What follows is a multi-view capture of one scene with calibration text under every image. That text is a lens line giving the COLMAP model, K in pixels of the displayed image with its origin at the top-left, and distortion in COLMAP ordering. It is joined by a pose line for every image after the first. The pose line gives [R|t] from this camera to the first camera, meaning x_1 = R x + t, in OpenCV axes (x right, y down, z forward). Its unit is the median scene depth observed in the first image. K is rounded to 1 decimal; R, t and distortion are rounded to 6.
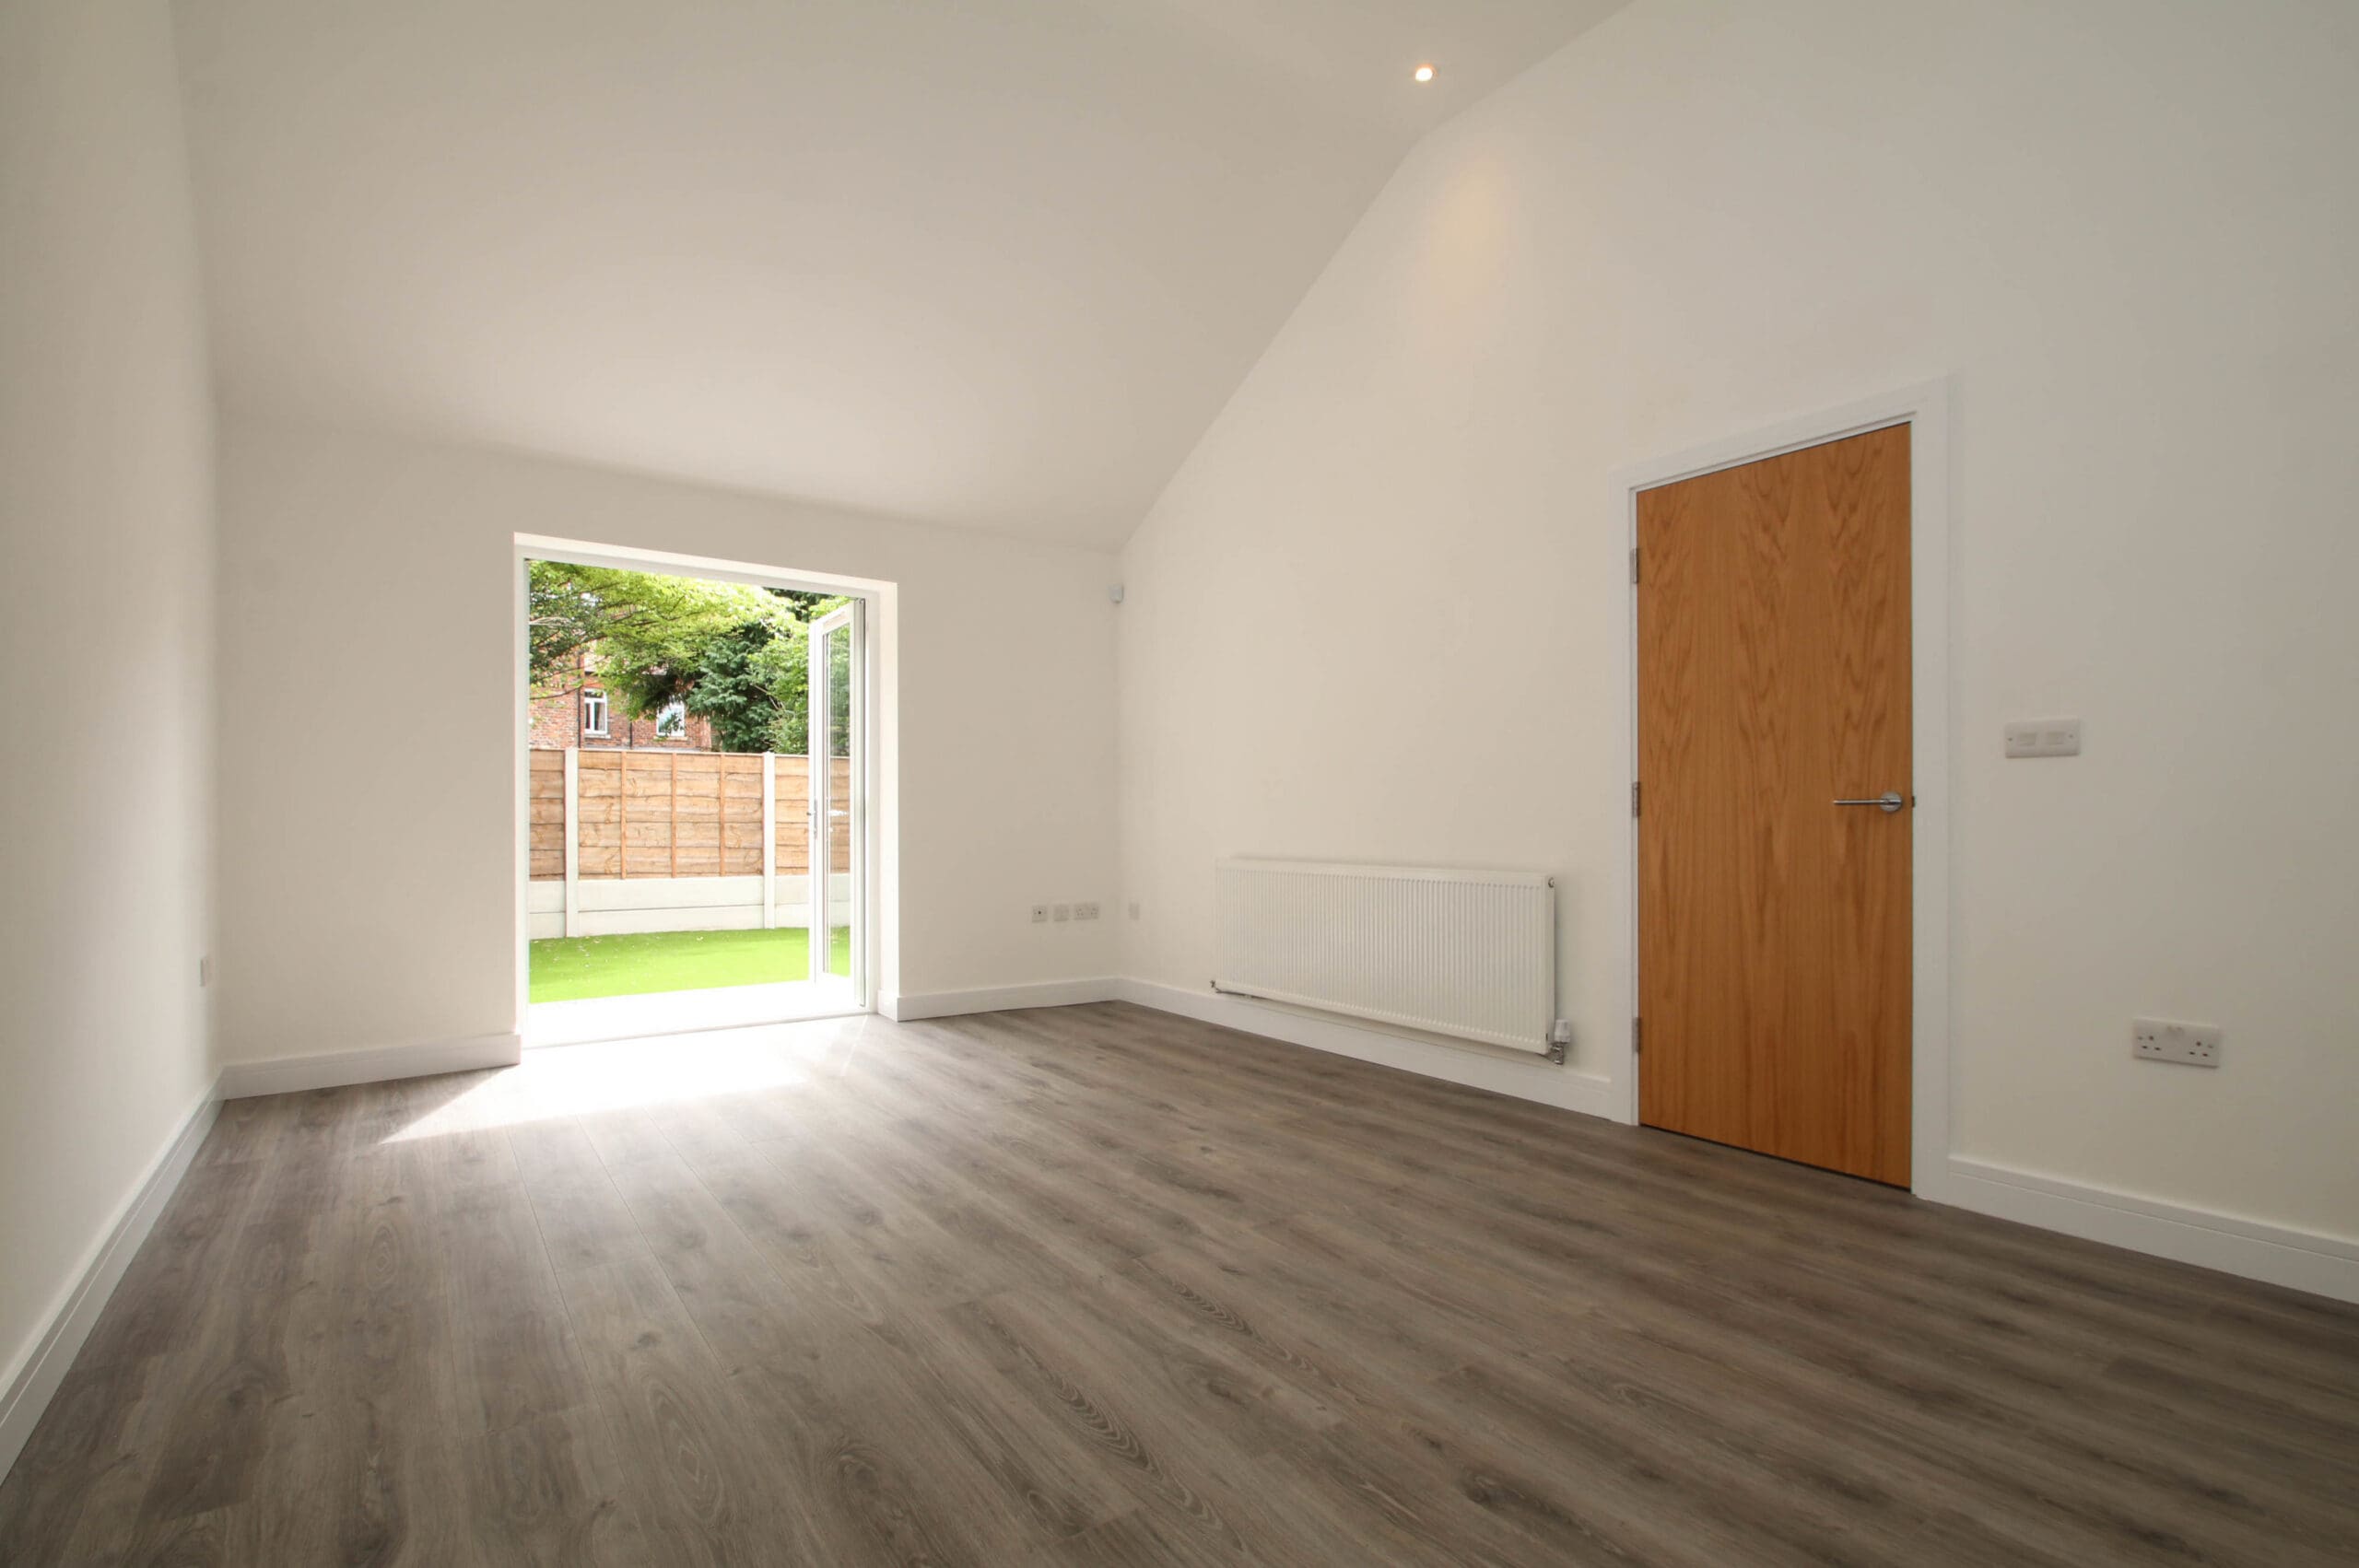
lens RADIAL K [[1093.6, 0, 1177.4], [0, 1093.6, 822.8], [0, 0, 1]] dist [0.007906, -0.012838]
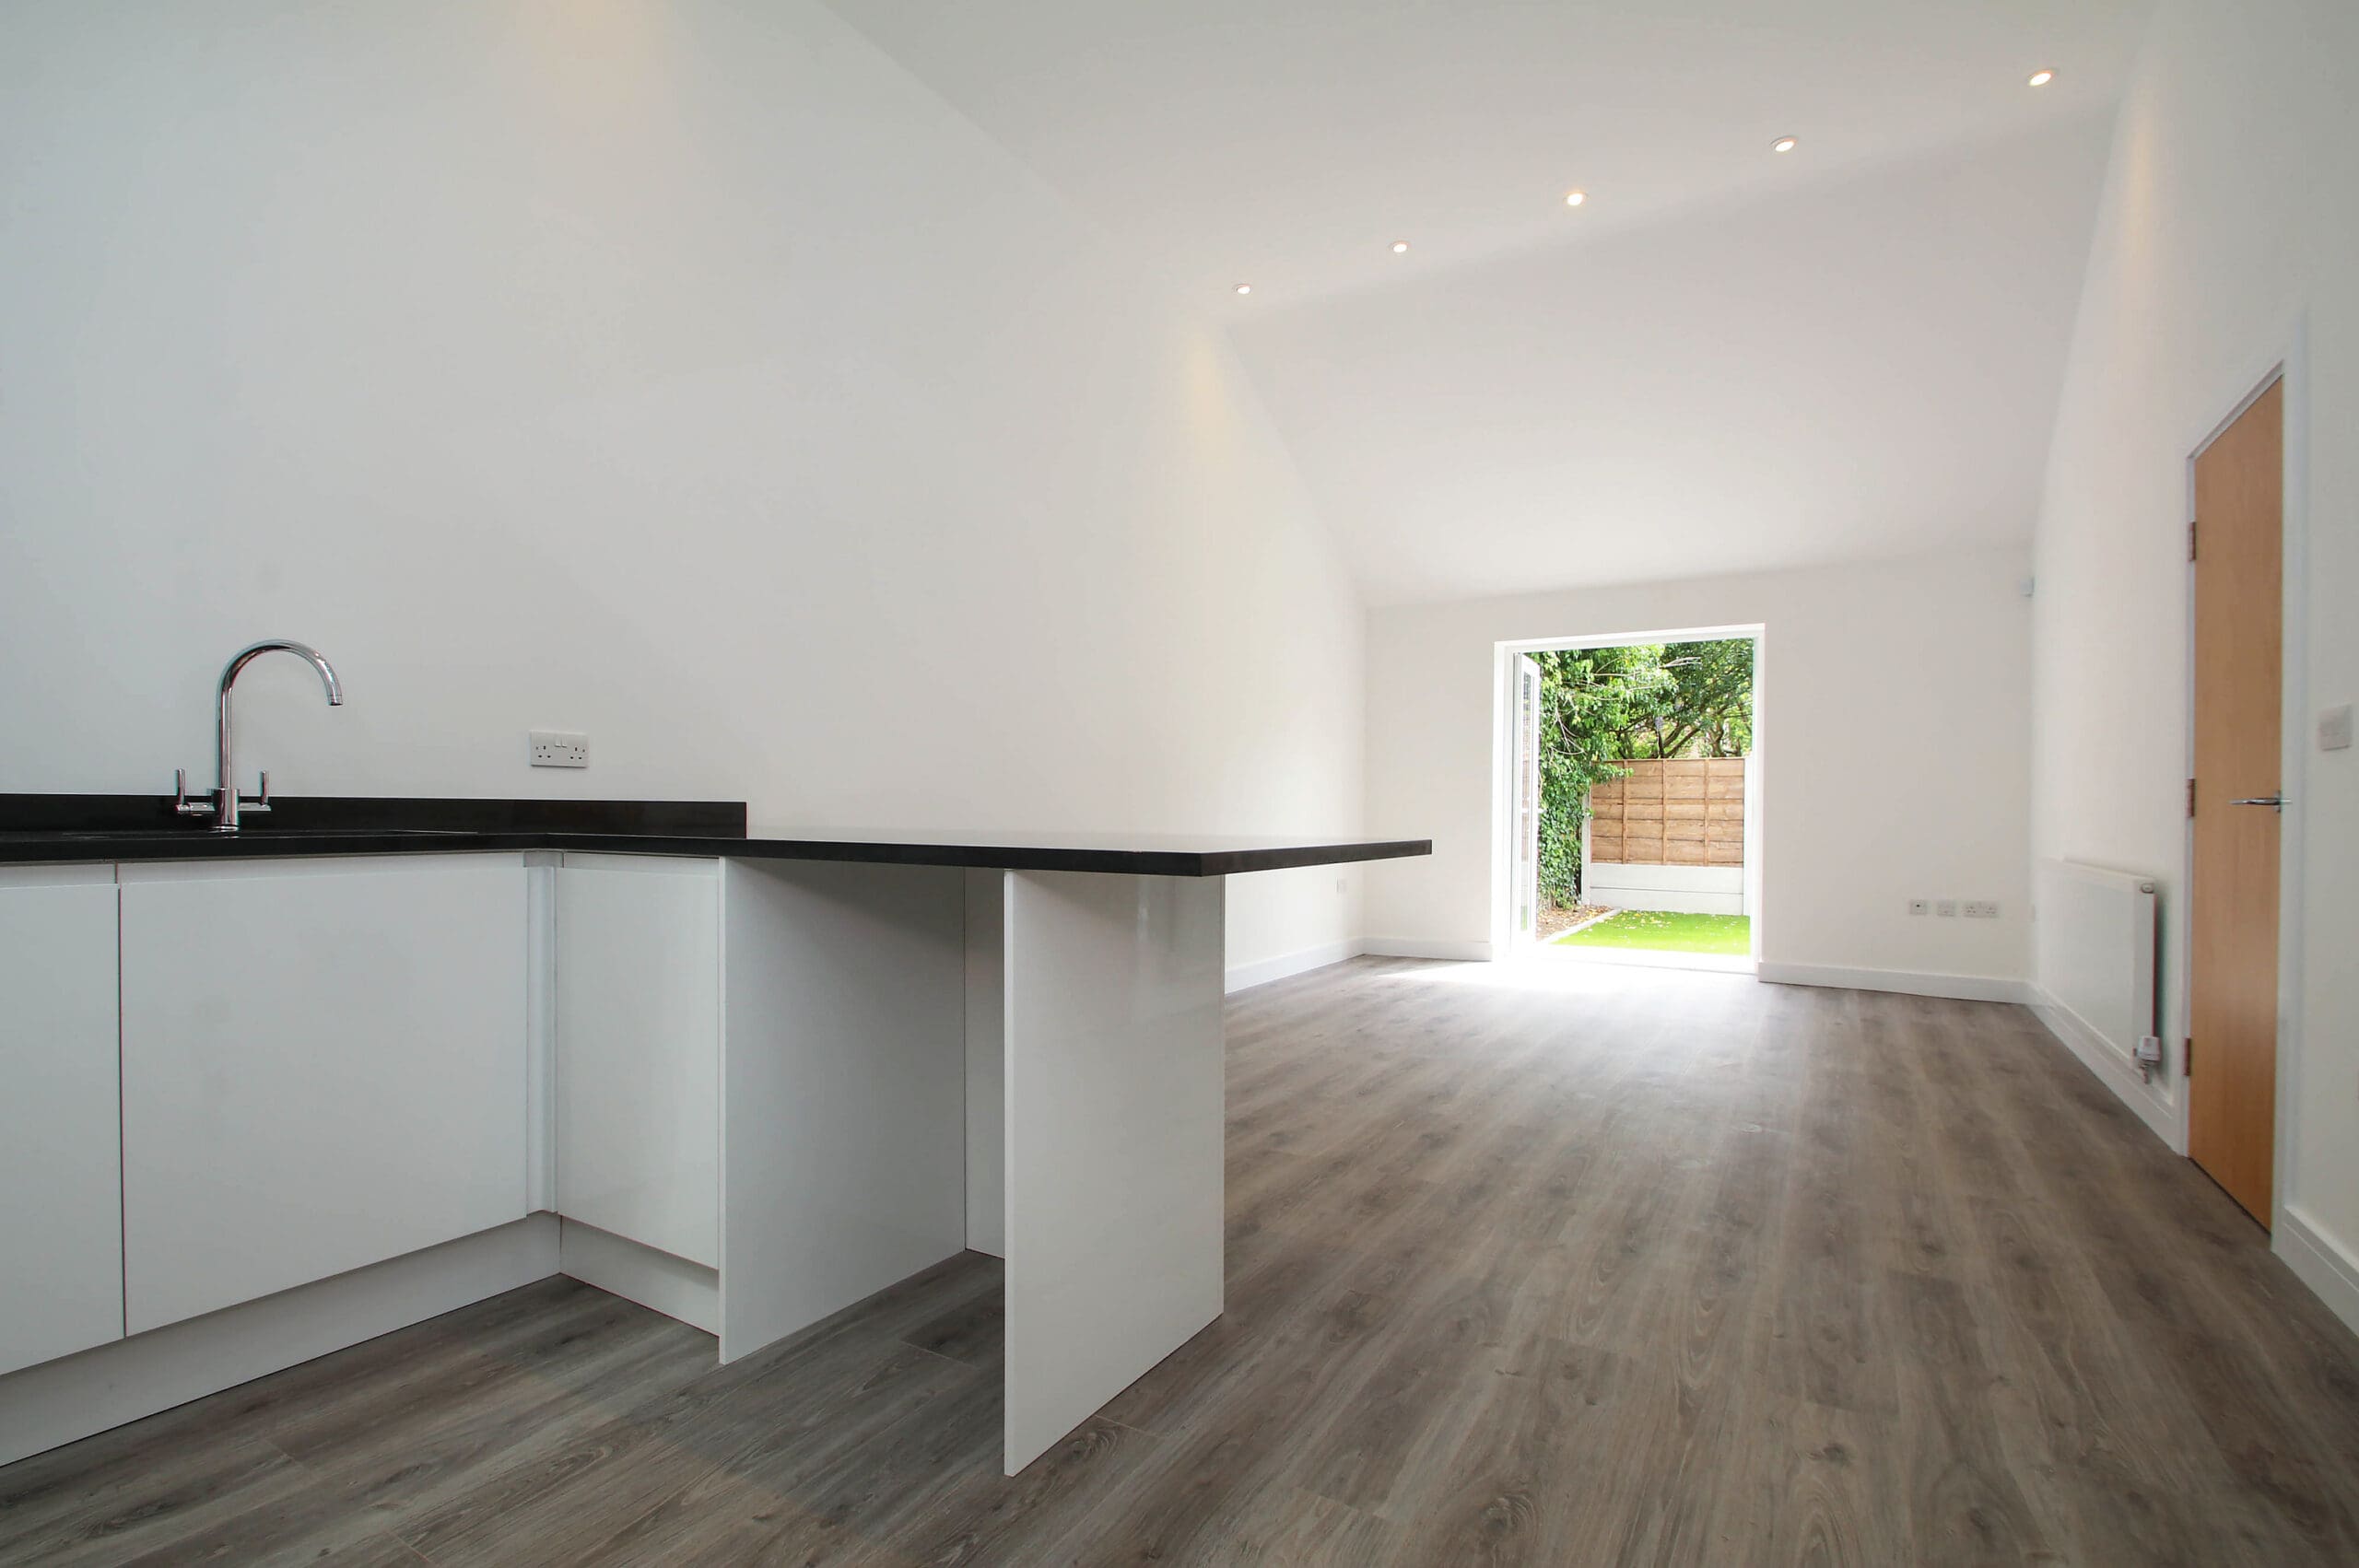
lens RADIAL K [[1093.6, 0, 1177.4], [0, 1093.6, 822.8], [0, 0, 1]] dist [0.007906, -0.012838]
pose [[0.394857, 0.005834, -0.918724, 0.863291], [-0.001555, 0.999983, 0.005682, -0.005626], [0.918741, -0.000815, 0.394859, -0.127145]]
